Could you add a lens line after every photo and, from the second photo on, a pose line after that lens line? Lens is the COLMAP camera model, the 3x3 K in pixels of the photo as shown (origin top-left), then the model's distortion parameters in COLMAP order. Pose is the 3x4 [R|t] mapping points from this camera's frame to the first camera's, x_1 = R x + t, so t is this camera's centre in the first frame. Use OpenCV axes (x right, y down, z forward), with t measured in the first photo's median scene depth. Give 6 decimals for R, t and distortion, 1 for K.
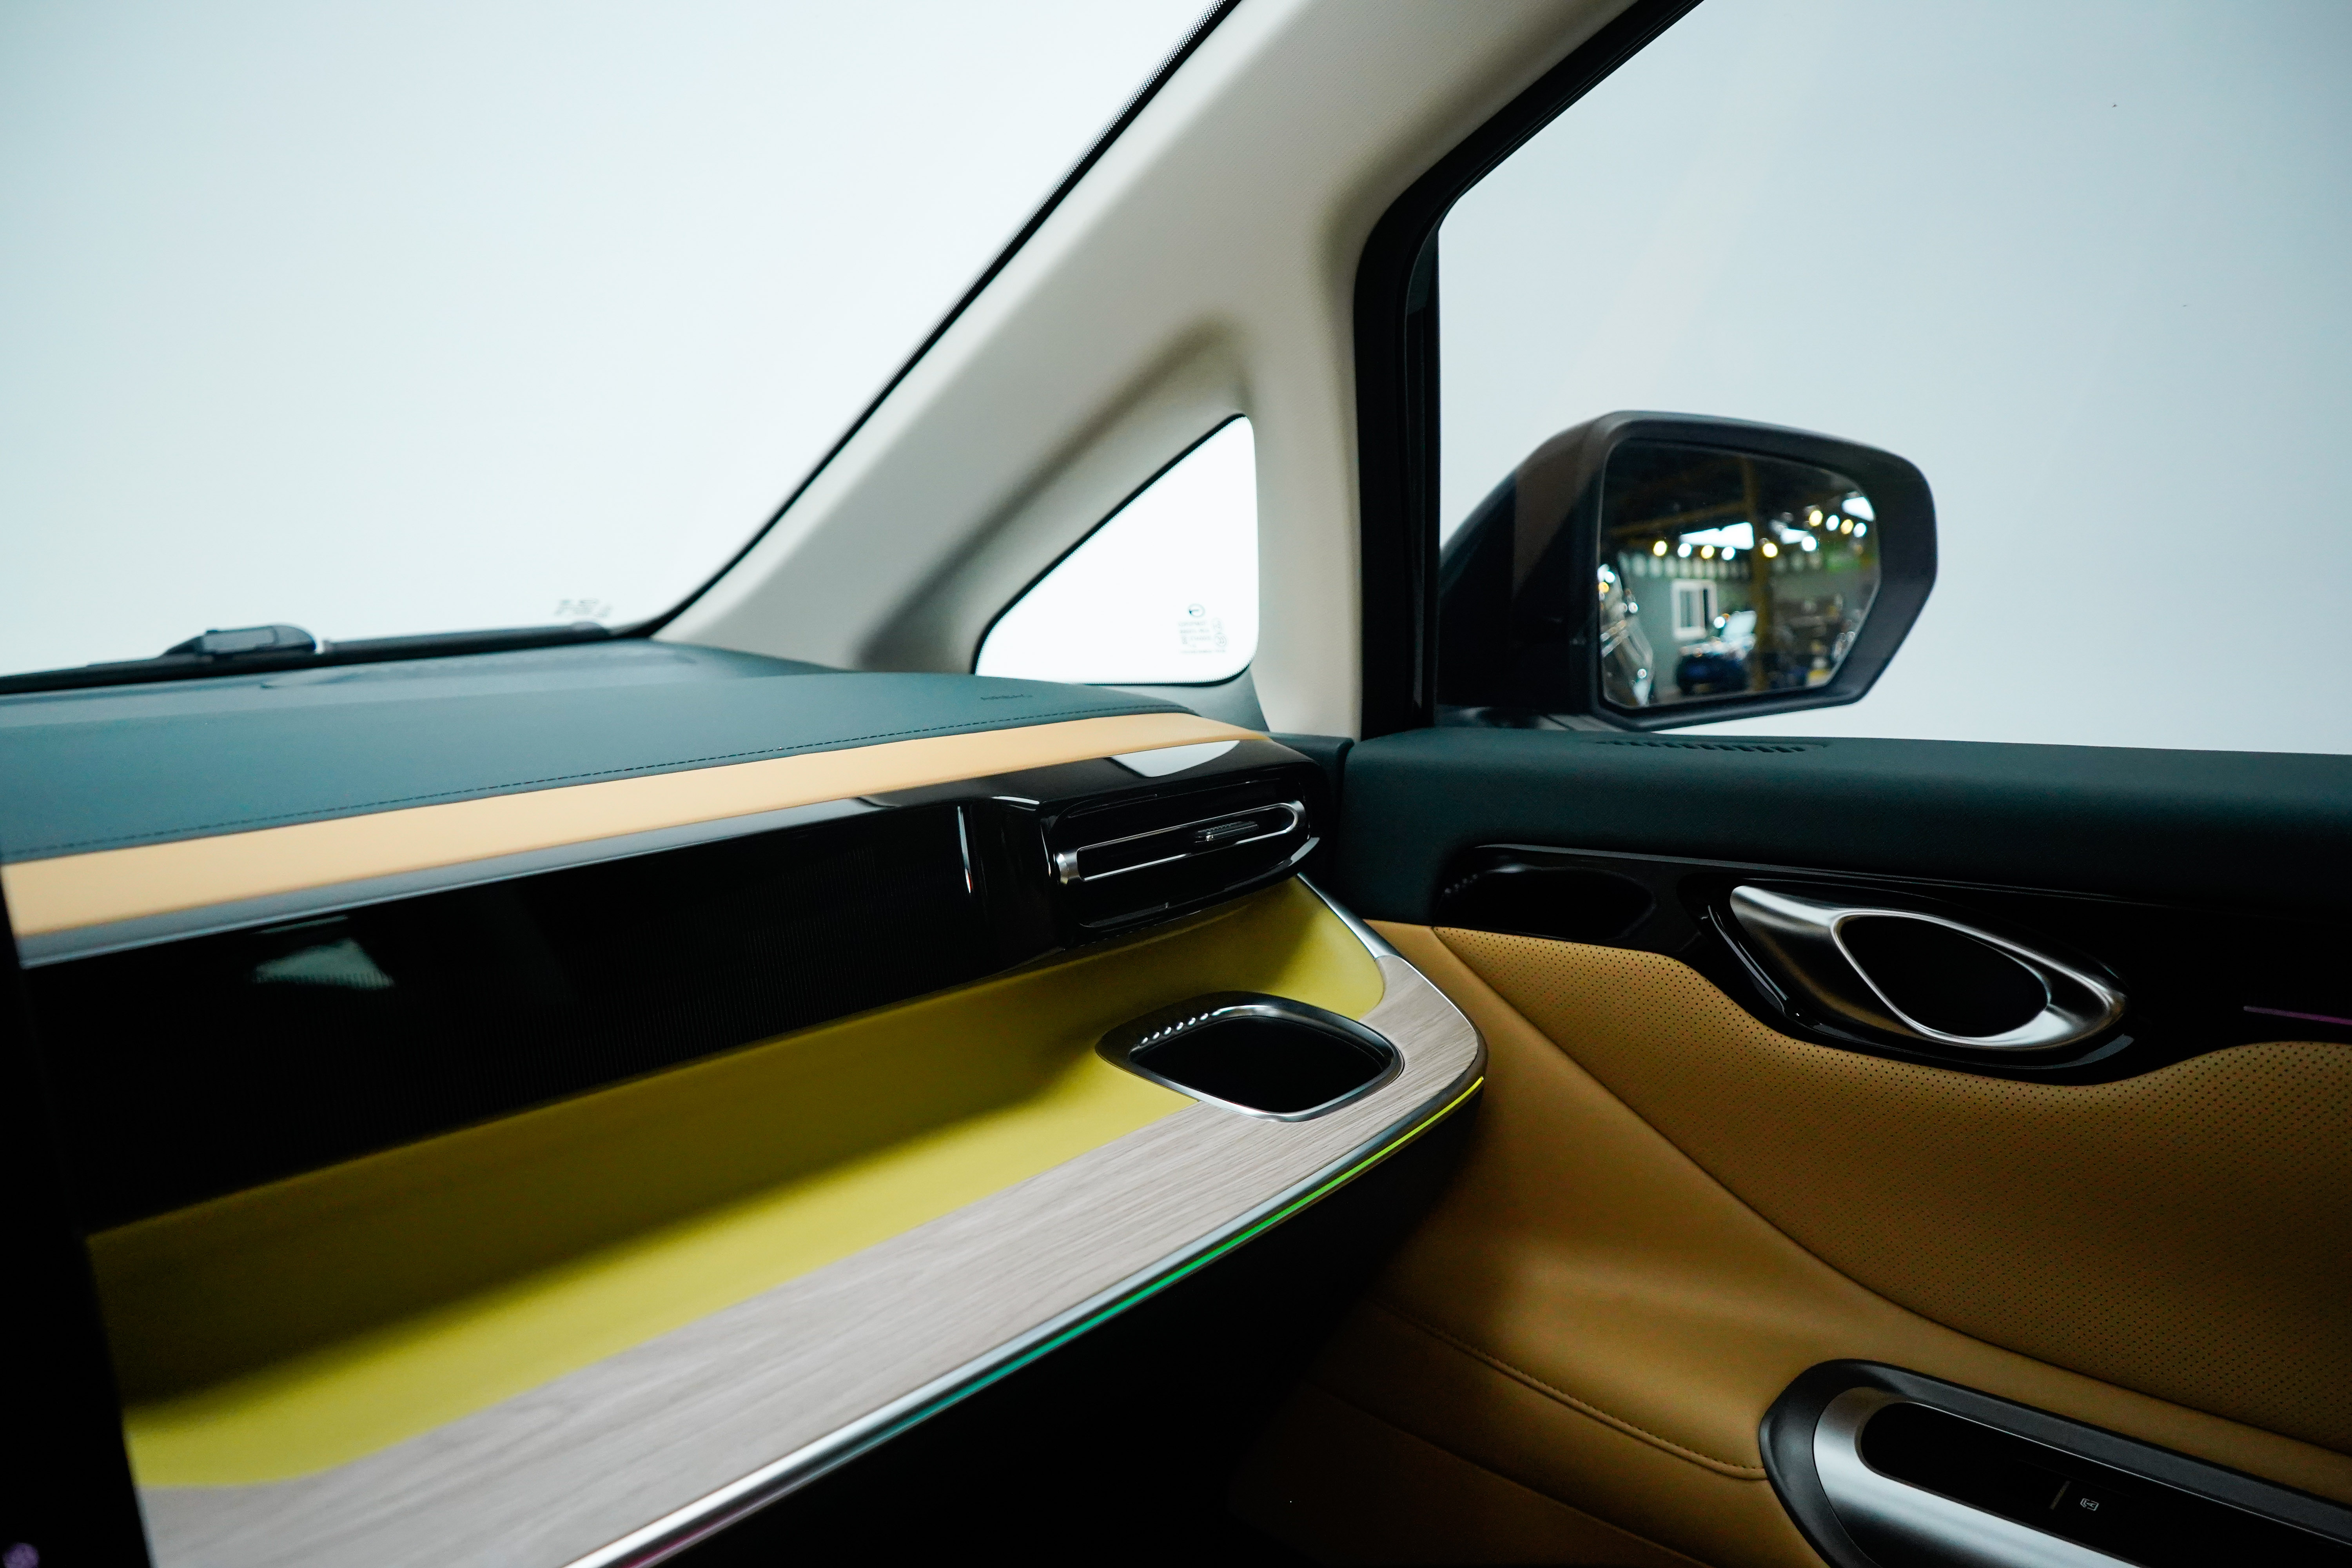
lens RADIAL K [[1886.4, 0, 1176.0], [0, 1886.4, 784.0], [0, 0, 1]] dist [-0.011598, 0.009602]
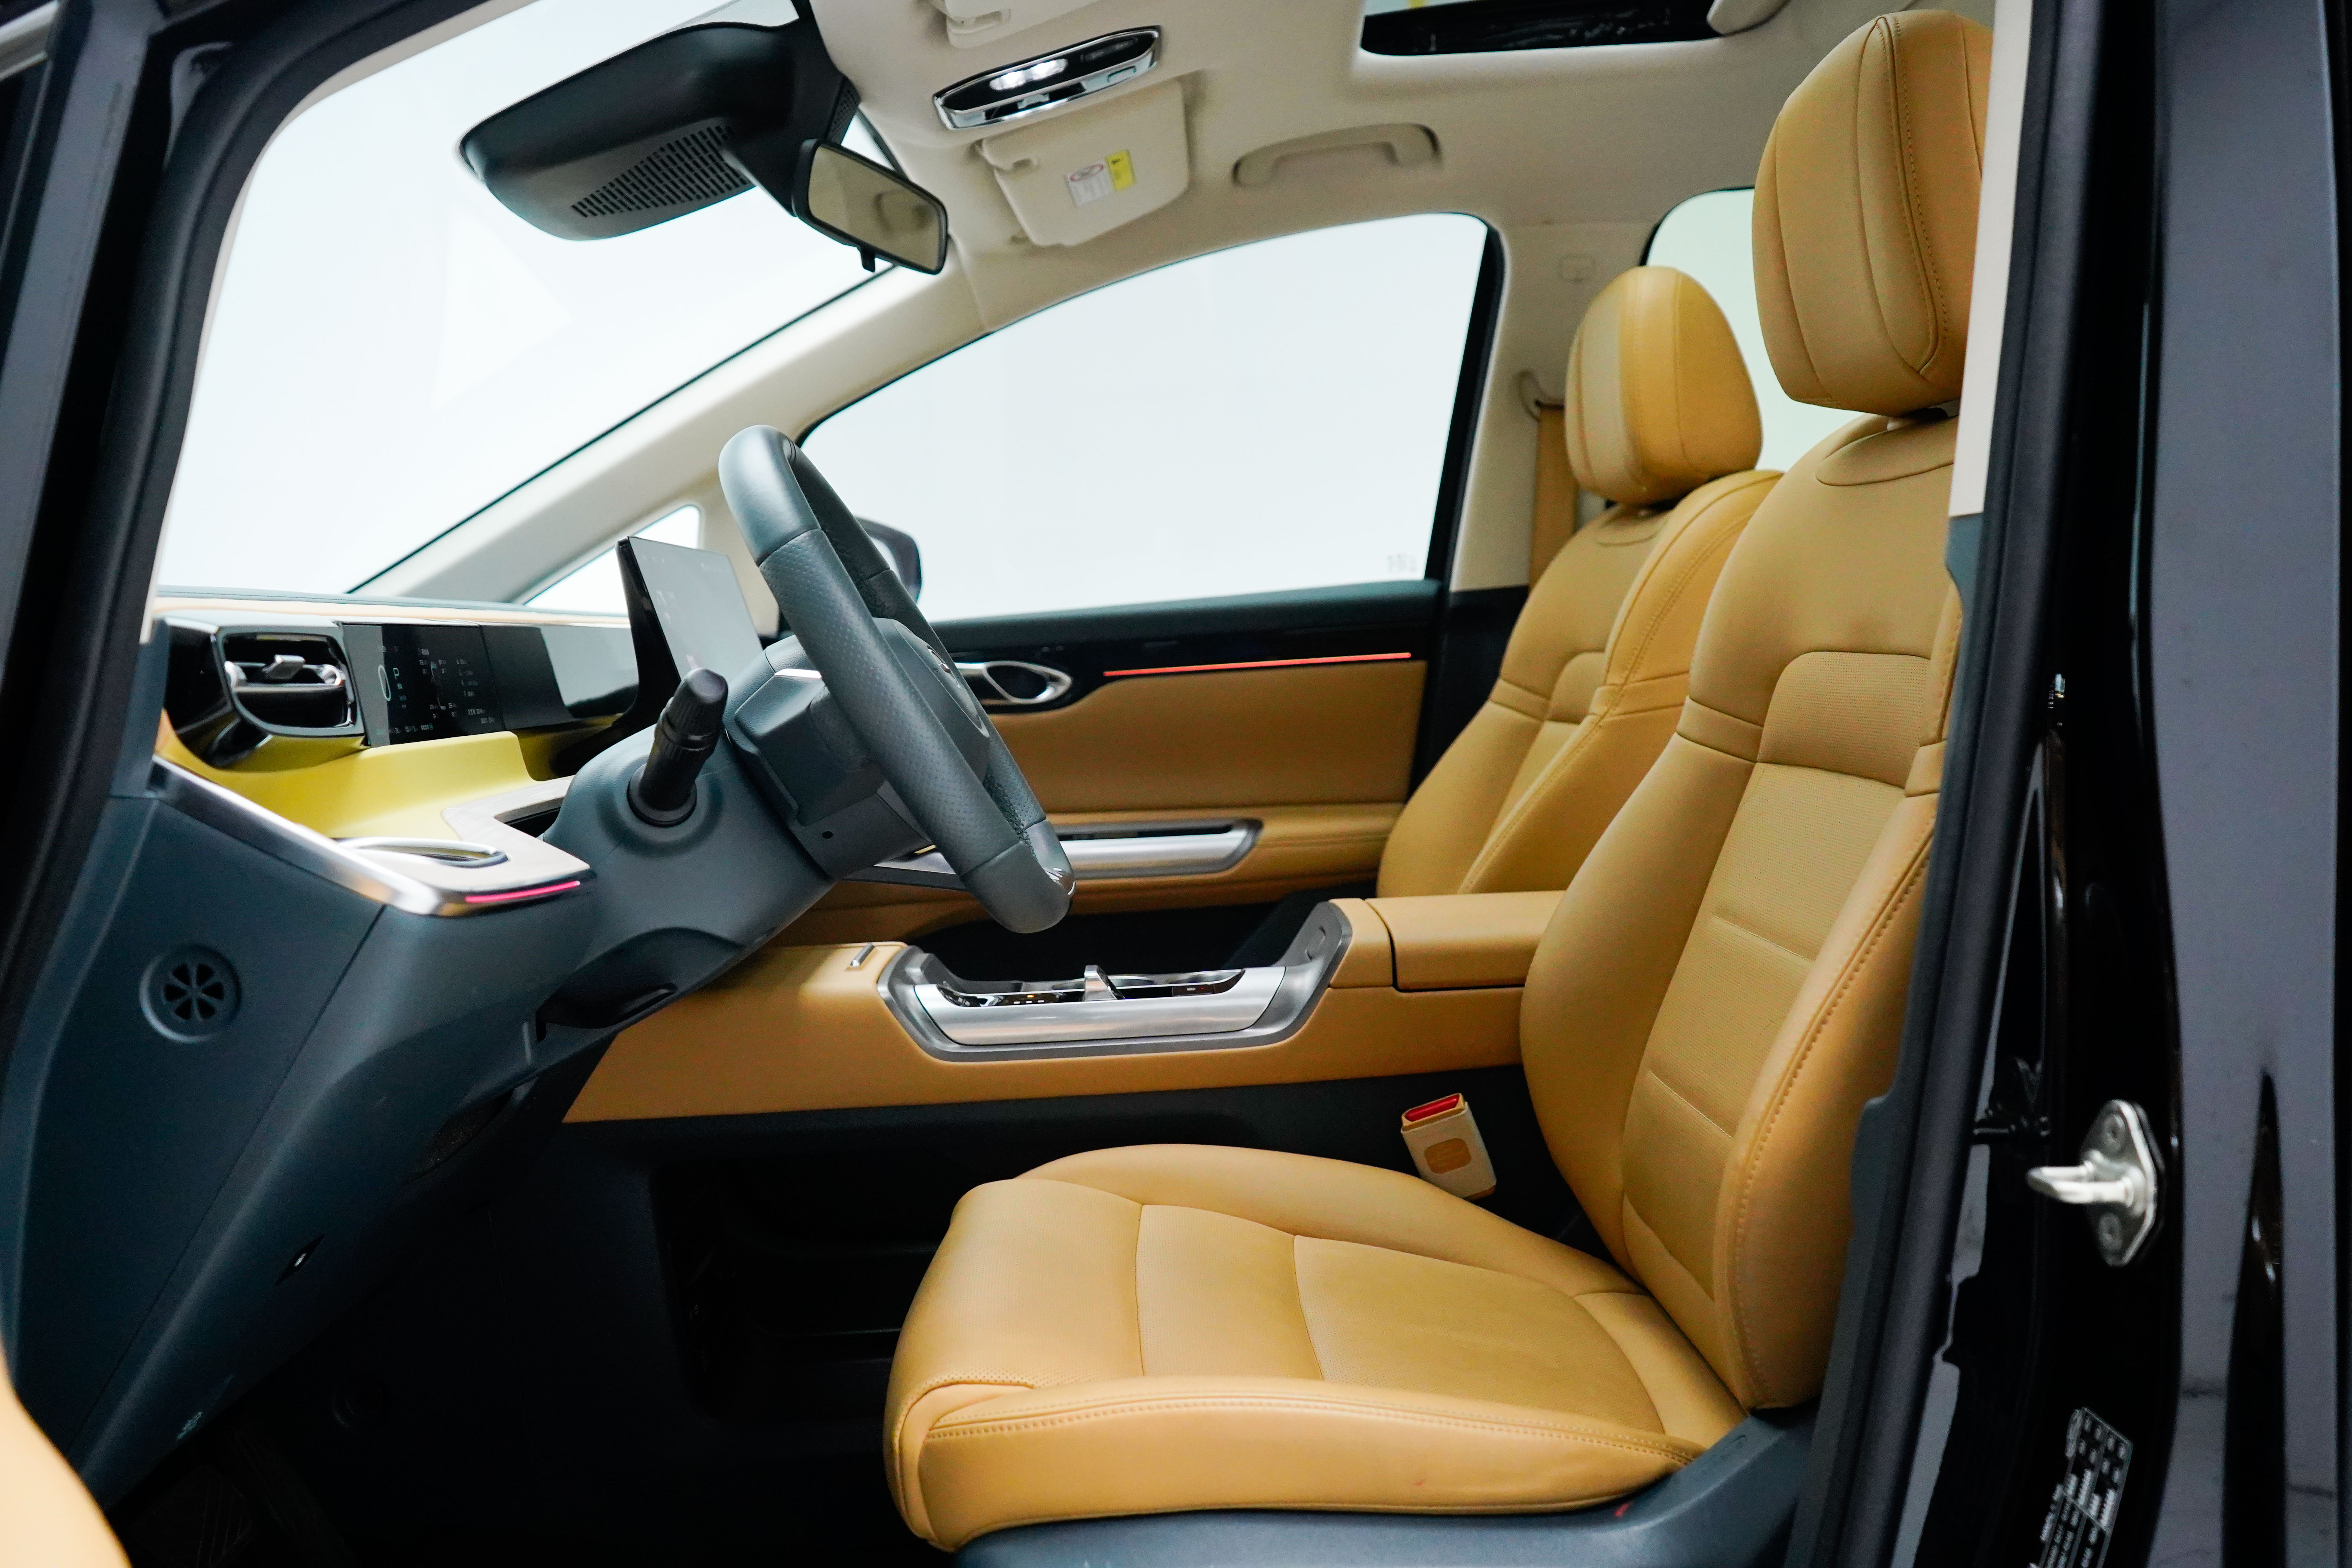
lens RADIAL K [[2049.3, 0, 1176.0], [0, 2049.3, 784.0], [0, 0, 1]] dist [-0.008103, -0.001806]
pose [[0.717580, -0.062257, 0.693688, -1.436008], [0.147743, 0.986936, -0.064257, 0.431295], [-0.680626, 0.148597, 0.717403, -1.277951]]
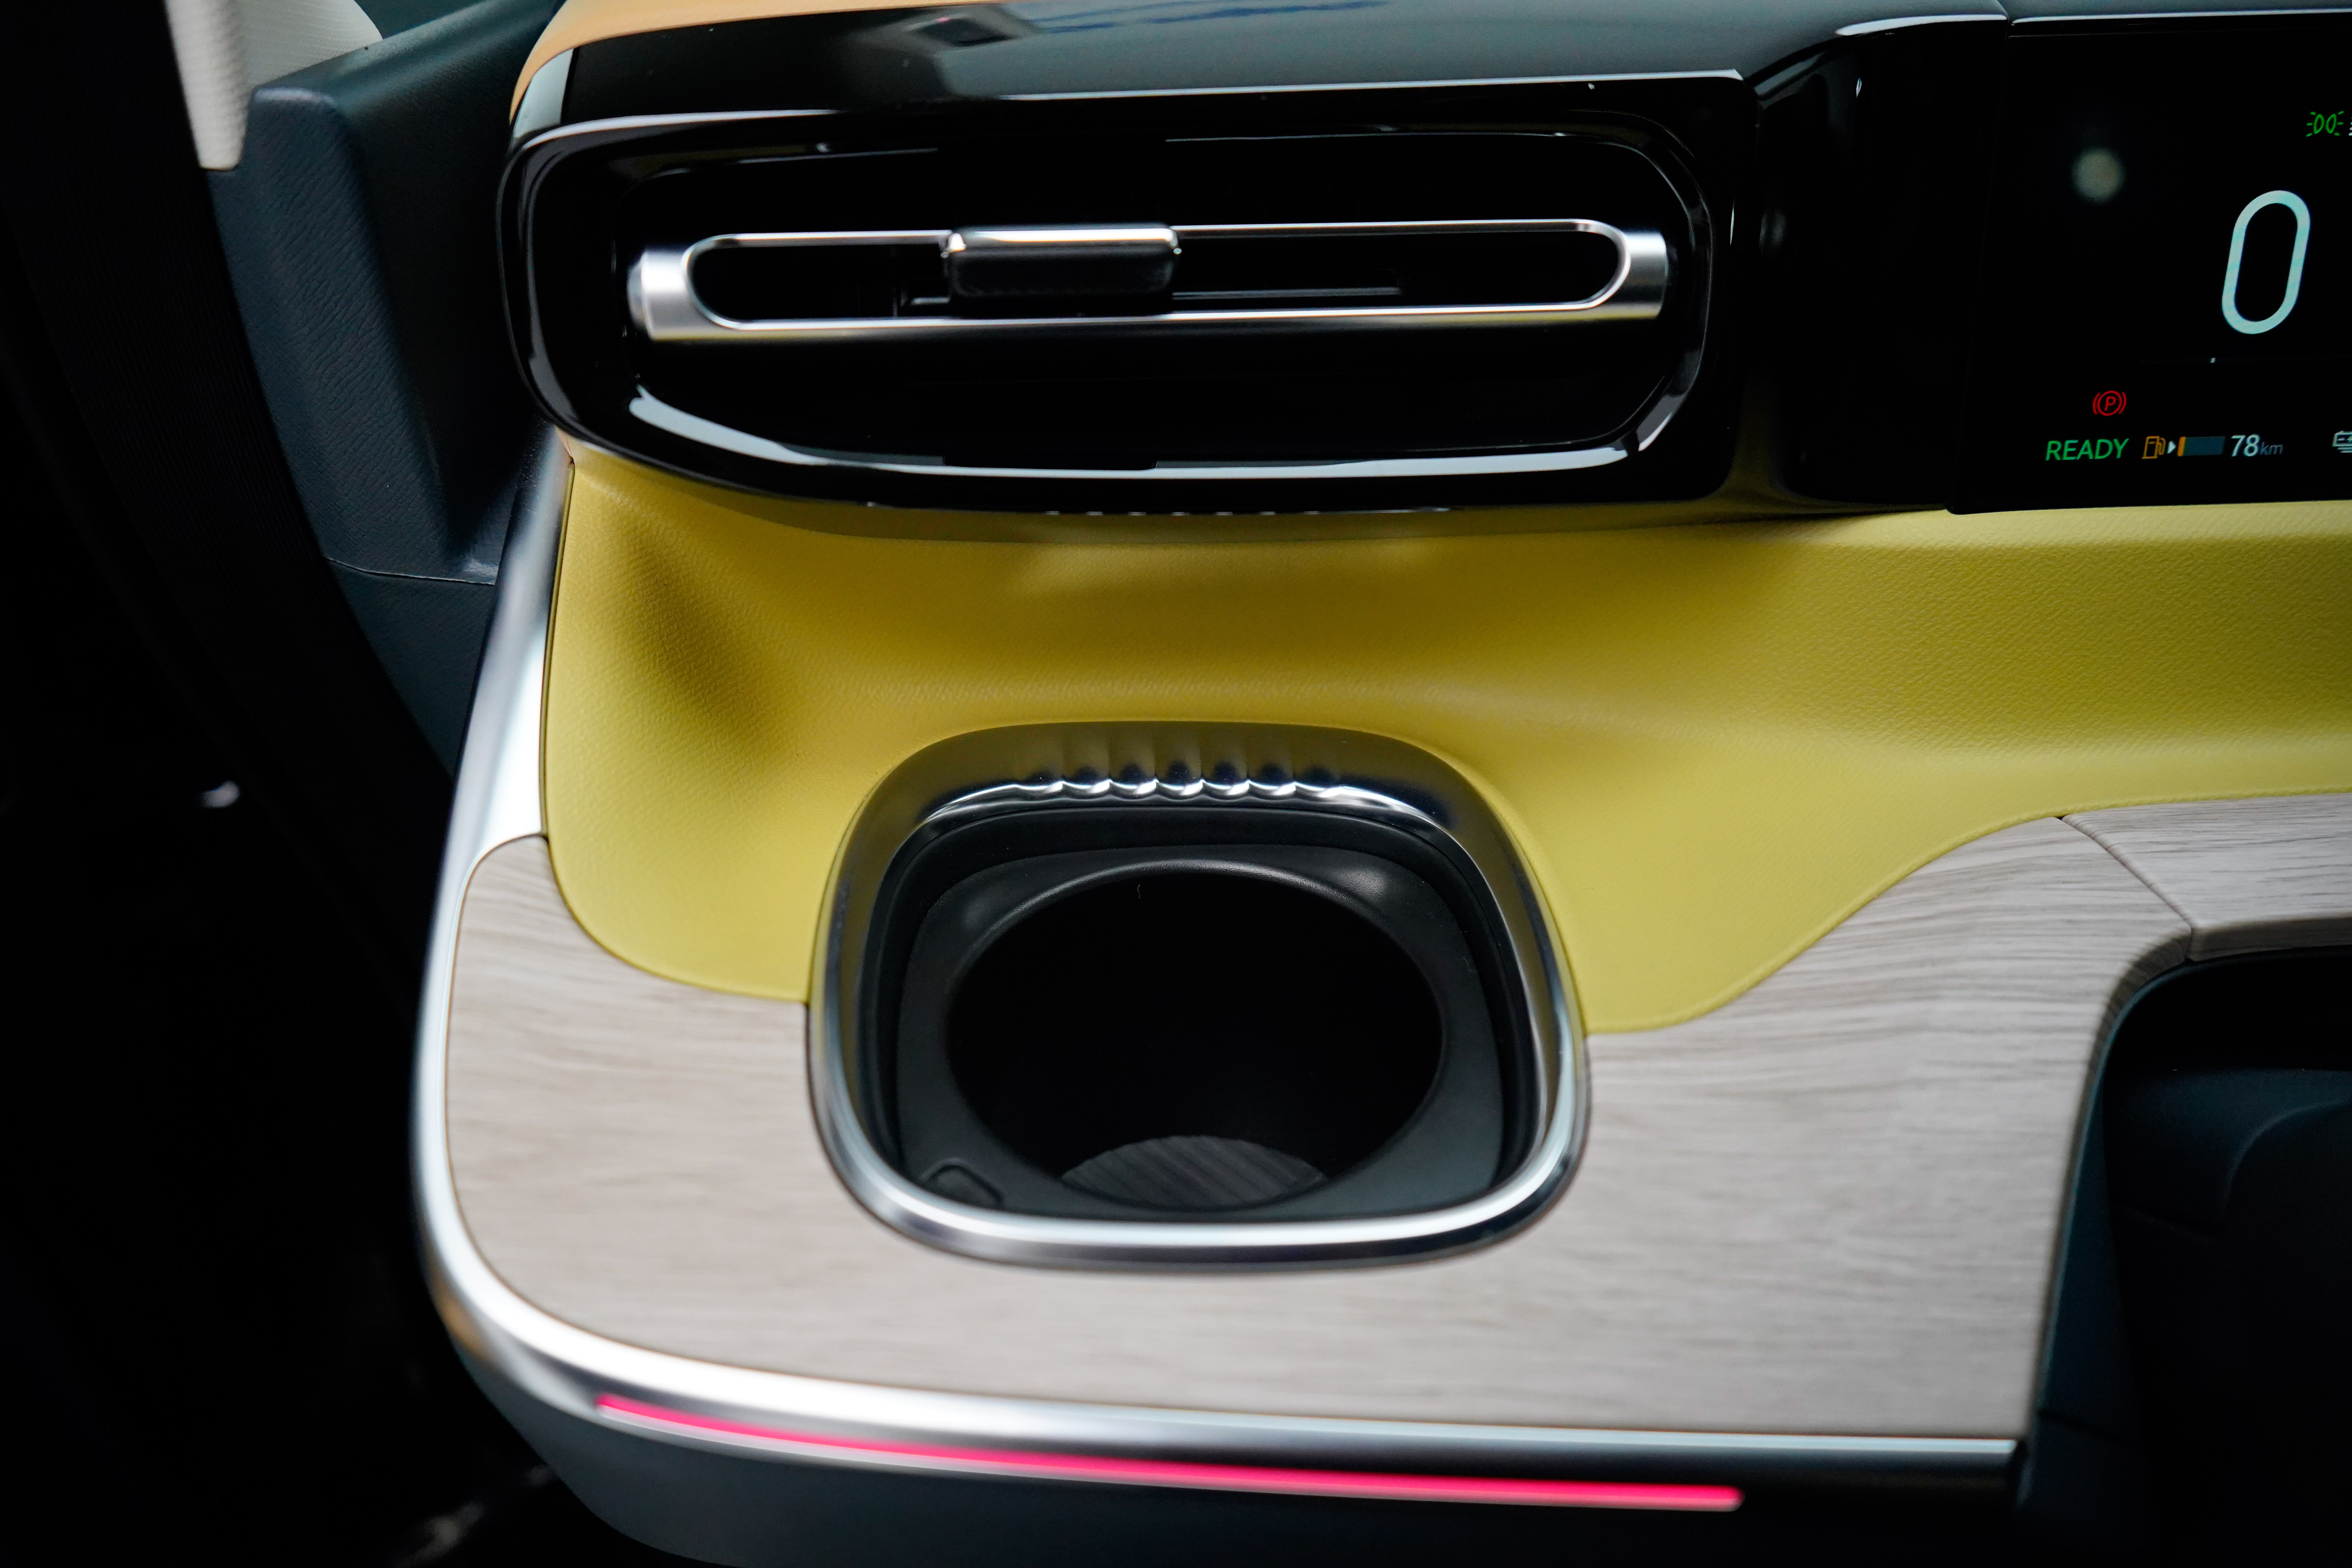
lens RADIAL K [[1876.6, 0, 1176.0], [0, 1876.6, 784.0], [0, 0, 1]] dist [-0.004134, 0.002132]
pose [[0.720337, 0.351499, -0.597966, -0.776743], [-0.114577, 0.910545, 0.397216, 0.175217], [0.684096, -0.217616, 0.696173, -0.338873]]
